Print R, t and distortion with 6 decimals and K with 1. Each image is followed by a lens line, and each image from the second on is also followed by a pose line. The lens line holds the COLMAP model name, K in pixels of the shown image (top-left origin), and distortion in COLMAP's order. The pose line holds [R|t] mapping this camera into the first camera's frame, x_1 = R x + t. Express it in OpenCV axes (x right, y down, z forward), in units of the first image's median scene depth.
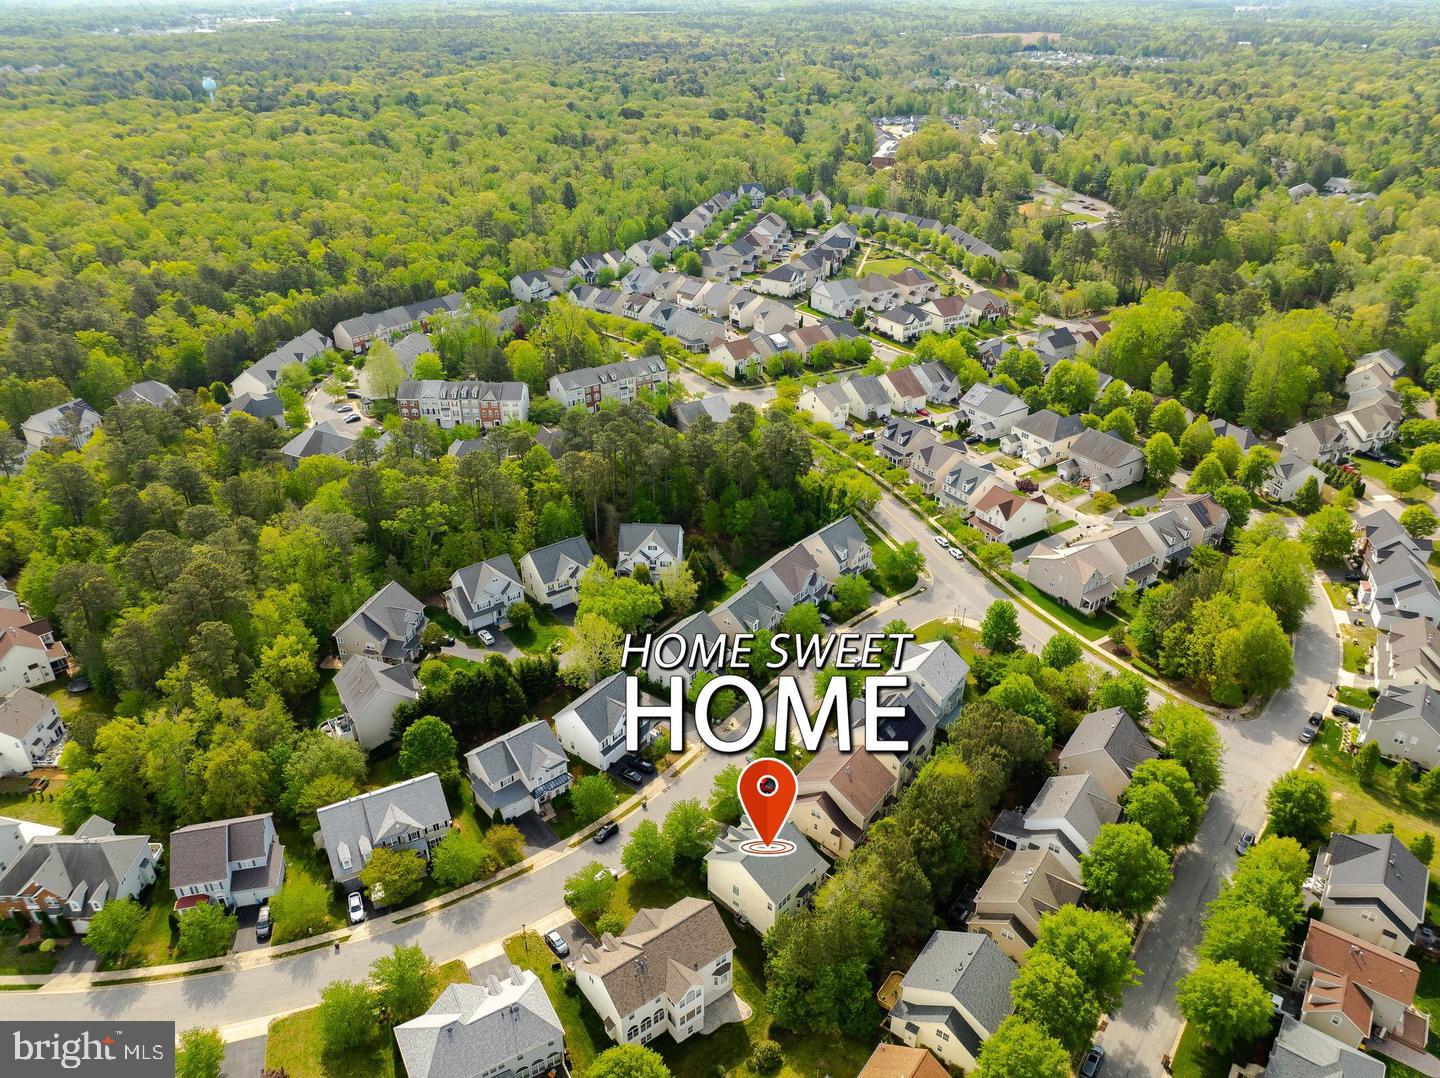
lens RADIAL K [[1009.0, 0, 720.3], [0, 1009.0, 541.5], [0, 0, 1]] dist [-0.025254, -0.008204]
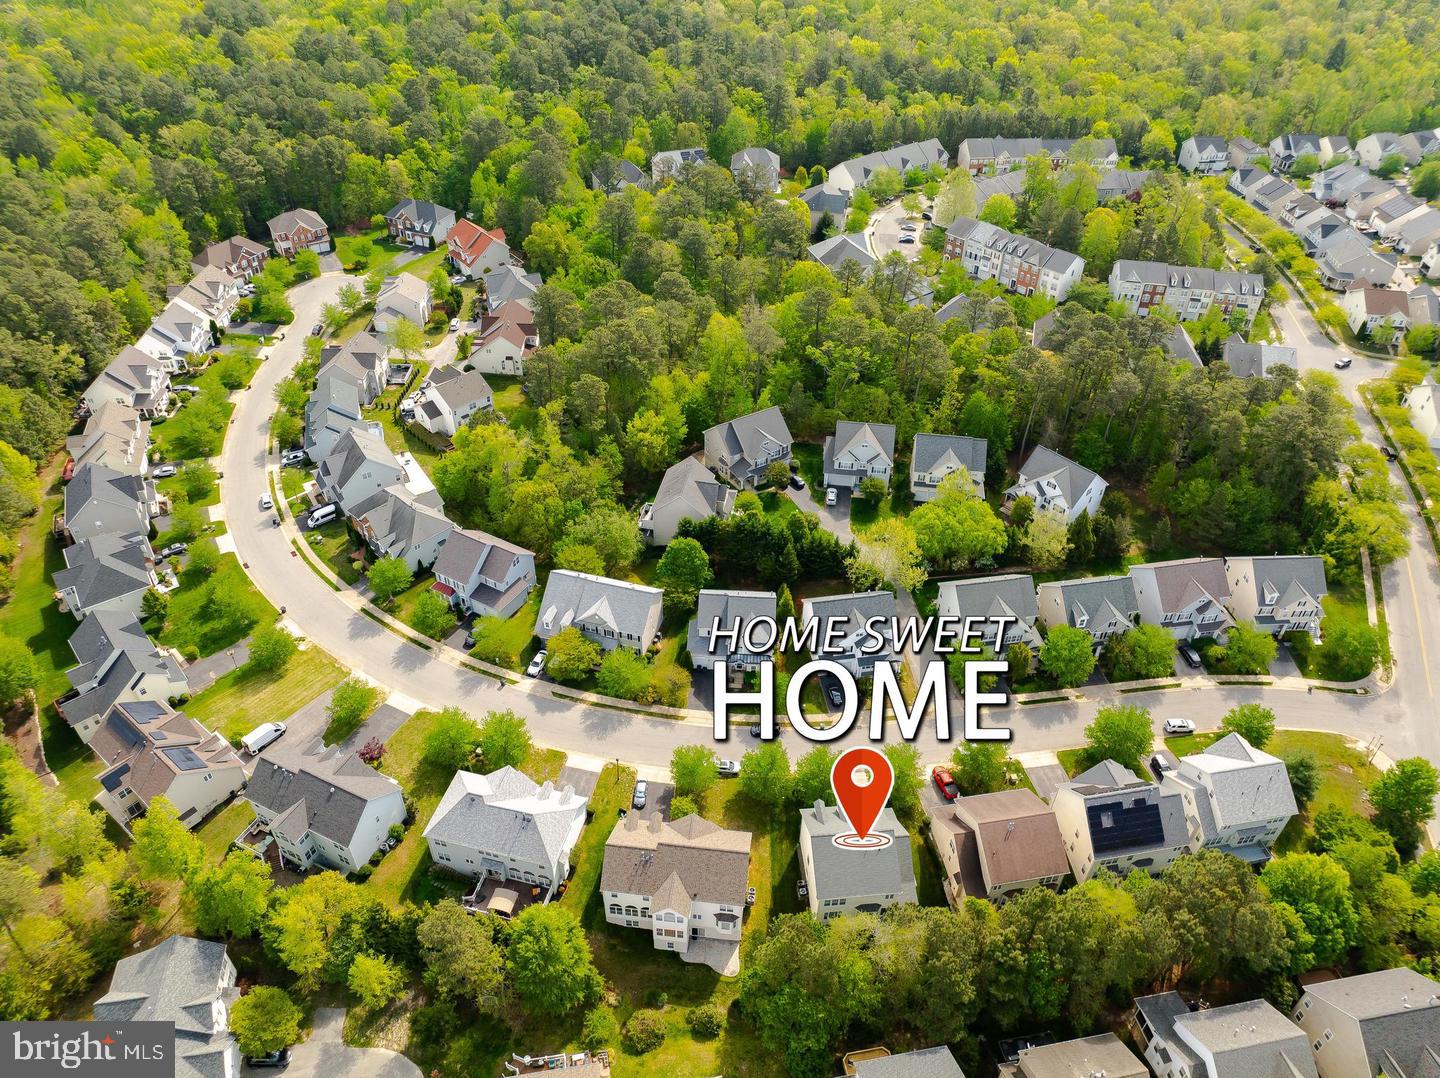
lens RADIAL K [[1009.0, 0, 719.0], [0, 1009.0, 535.3], [0, 0, 1]] dist [-0.025254, -0.008204]
pose [[0.726777, 0.443777, -0.524268, 0.228377], [-0.355154, 0.896108, 0.266190, -0.097383], [0.587930, -0.007265, 0.808879, 0.164381]]
